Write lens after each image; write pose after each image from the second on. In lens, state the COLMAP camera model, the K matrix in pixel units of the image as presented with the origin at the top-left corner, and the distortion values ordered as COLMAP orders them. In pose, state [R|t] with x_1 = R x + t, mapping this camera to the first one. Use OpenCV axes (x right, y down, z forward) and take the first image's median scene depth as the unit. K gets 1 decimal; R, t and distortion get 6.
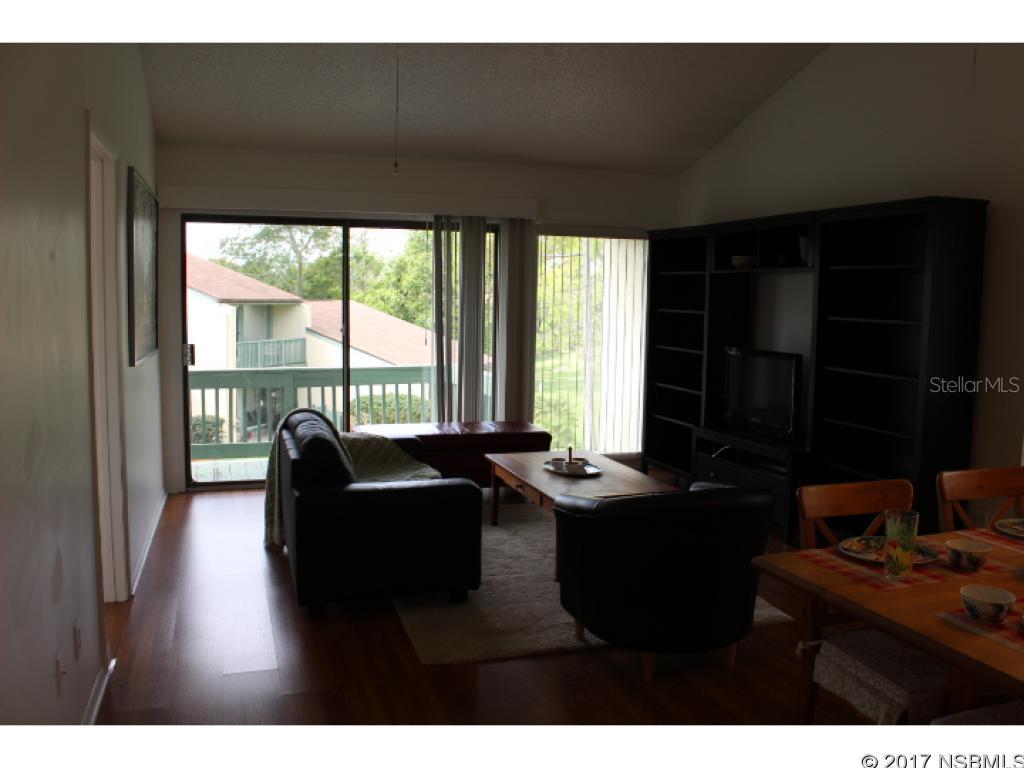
lens RADIAL K [[854.4, 0, 512.0], [0, 854.4, 384.0], [0, 0, 1]] dist [-0.152118, 0.125749]
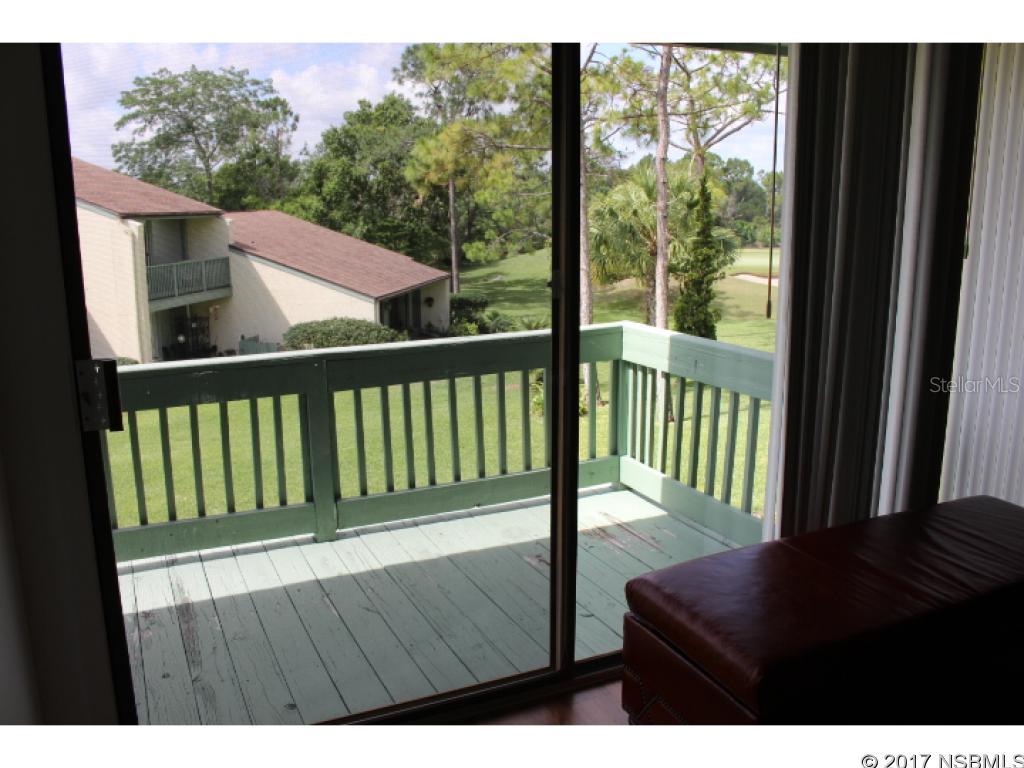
lens RADIAL K [[854.4, 0, 512.0], [0, 854.4, 384.0], [0, 0, 1]] dist [-0.152118, 0.125749]
pose [[0.994201, -0.041822, 0.099074, -0.266880], [0.030676, 0.993295, 0.111463, -0.069078], [-0.103072, -0.107777, 0.988818, 0.687358]]
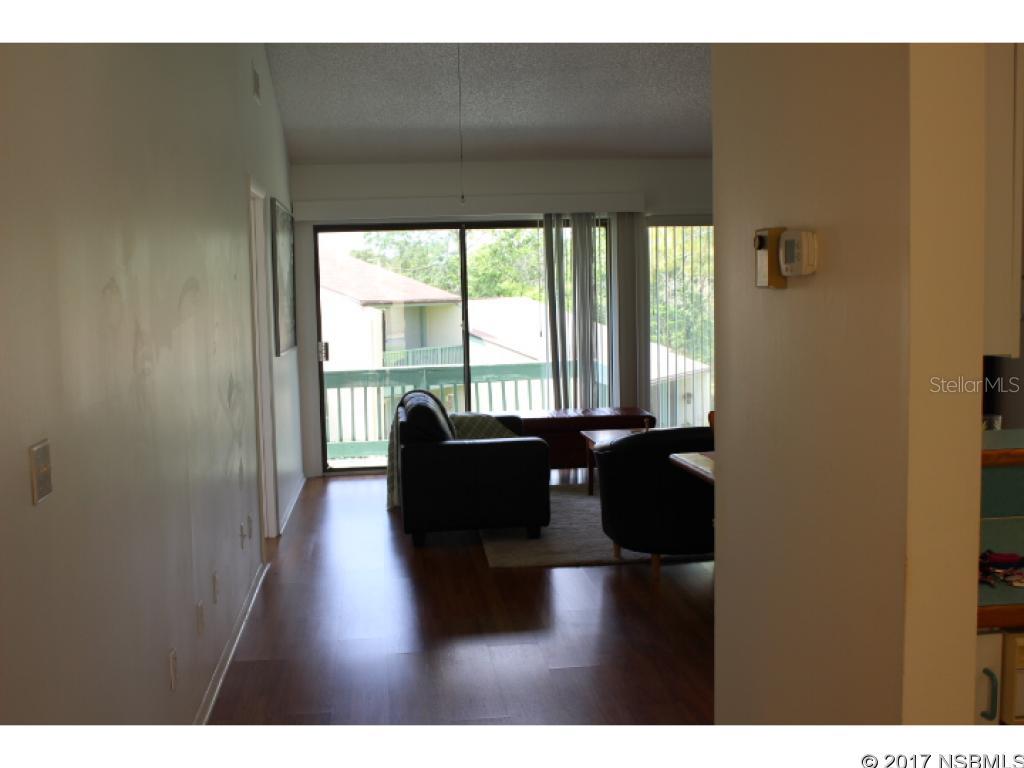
lens RADIAL K [[1148.2, 0, 512.0], [0, 1148.2, 384.0], [0, 0, 1]] dist [-0.079057, 0.008044]
pose [[0.977540, -0.025403, -0.209213, 0.160302], [0.021319, 0.999536, -0.021755, 0.042591], [0.209668, 0.016807, 0.977628, -0.395197]]
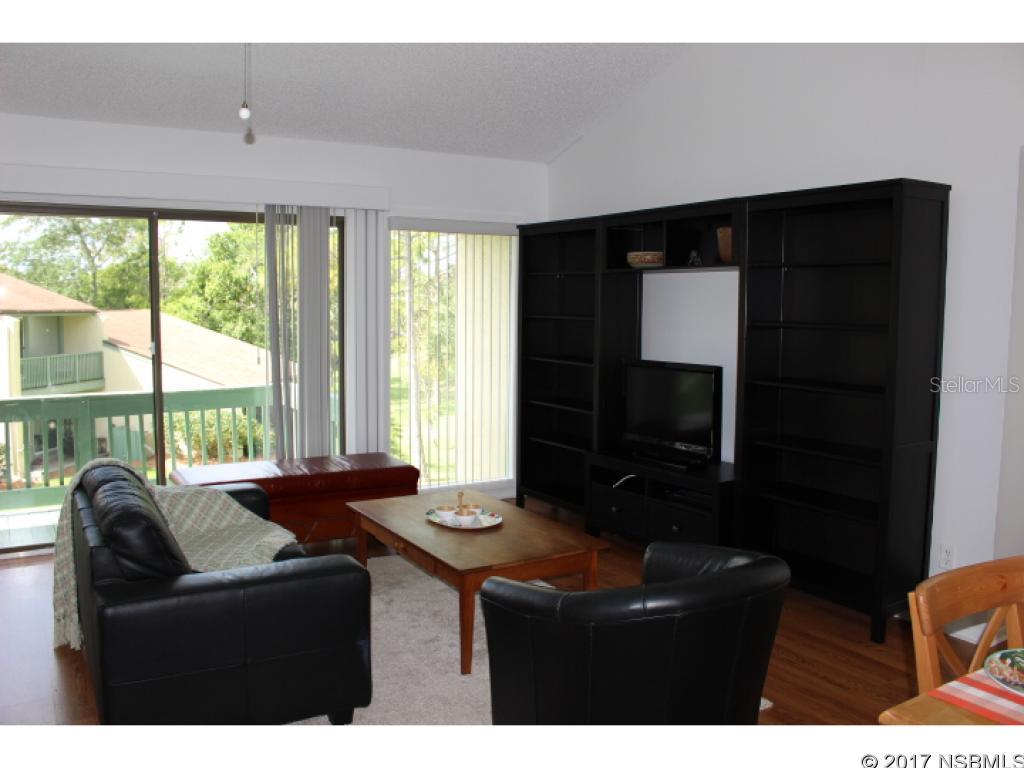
lens RADIAL K [[854.4, 0, 512.0], [0, 854.4, 384.0], [0, 0, 1]] dist [-0.152118, 0.125749]
pose [[0.975485, -0.029394, 0.218095, -0.041445], [0.030713, 0.999525, -0.002660, -0.017398], [-0.217913, 0.009294, 0.975924, 0.161790]]
